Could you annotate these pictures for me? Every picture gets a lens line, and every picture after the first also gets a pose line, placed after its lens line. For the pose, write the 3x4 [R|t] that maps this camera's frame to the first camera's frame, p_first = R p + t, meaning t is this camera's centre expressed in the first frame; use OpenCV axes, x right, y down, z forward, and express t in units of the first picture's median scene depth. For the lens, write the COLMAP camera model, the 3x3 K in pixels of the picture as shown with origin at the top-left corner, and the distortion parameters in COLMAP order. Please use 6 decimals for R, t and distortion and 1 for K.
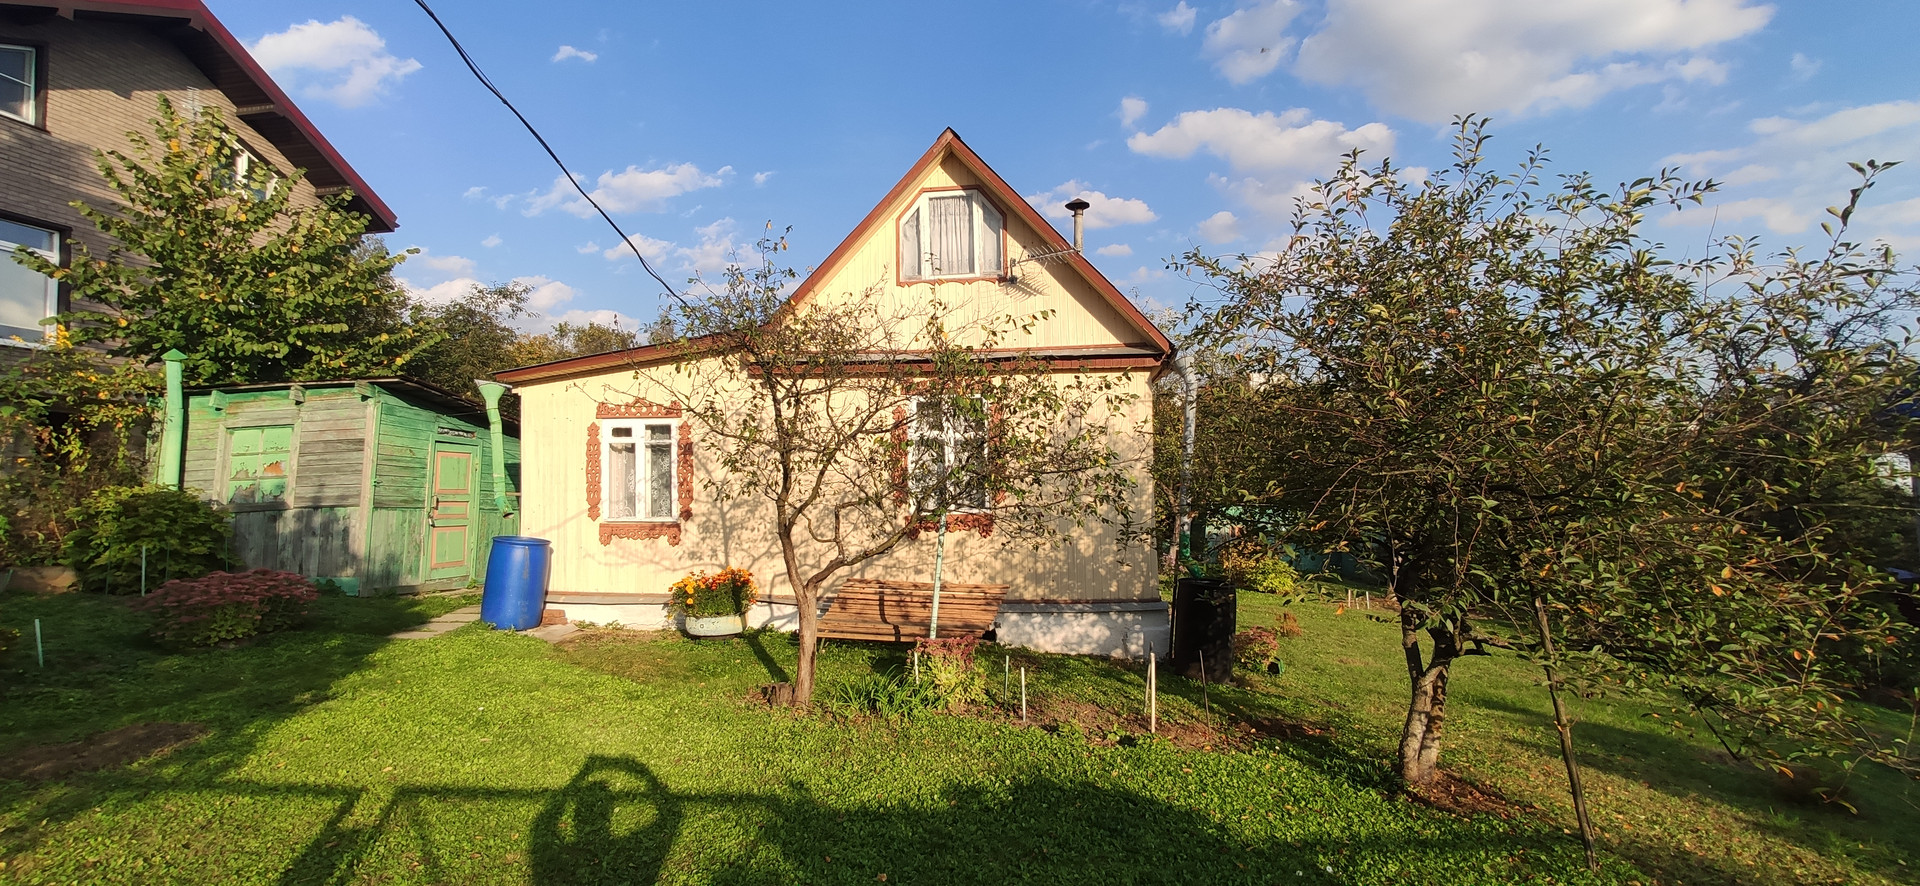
lens RADIAL K [[835.4, 0, 953.9], [0, 835.4, 443.6], [0, 0, 1]] dist [-0.034490, 0.017239]
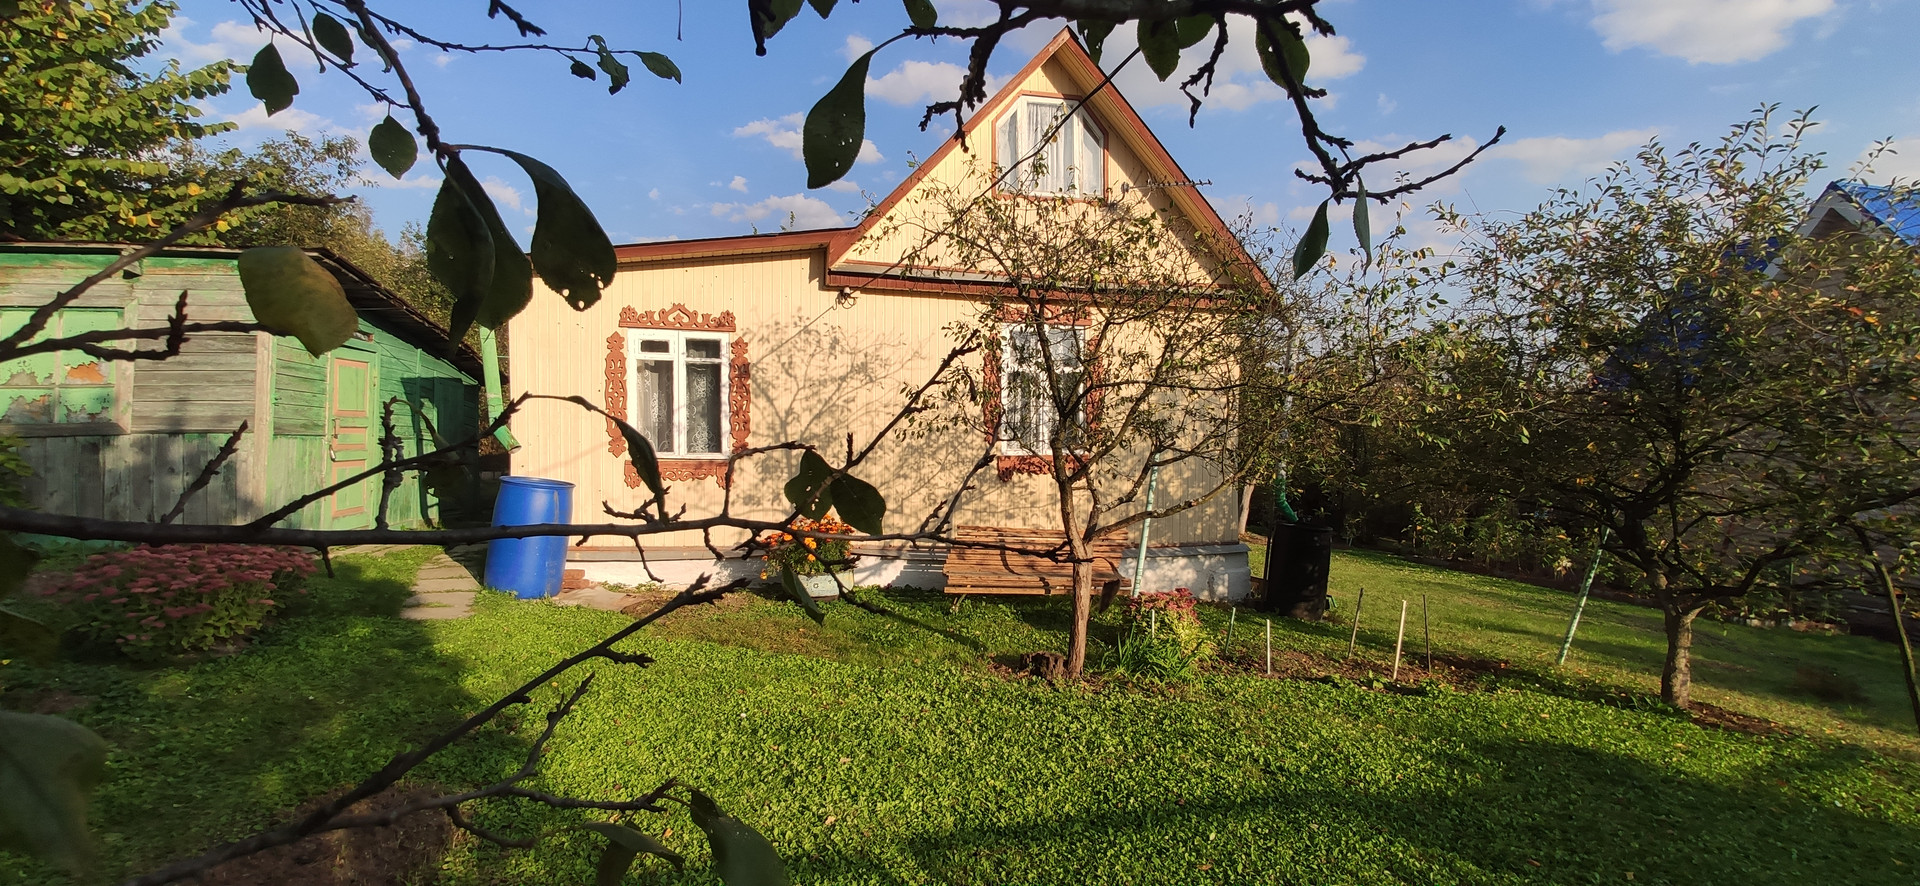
lens RADIAL K [[835.4, 0, 953.9], [0, 835.4, 443.6], [0, 0, 1]] dist [-0.034490, 0.017239]
pose [[0.948086, 0.018329, 0.317486, -0.380881], [-0.044014, 0.996292, 0.073920, 0.007817], [-0.314954, -0.084056, 0.945377, 0.150454]]
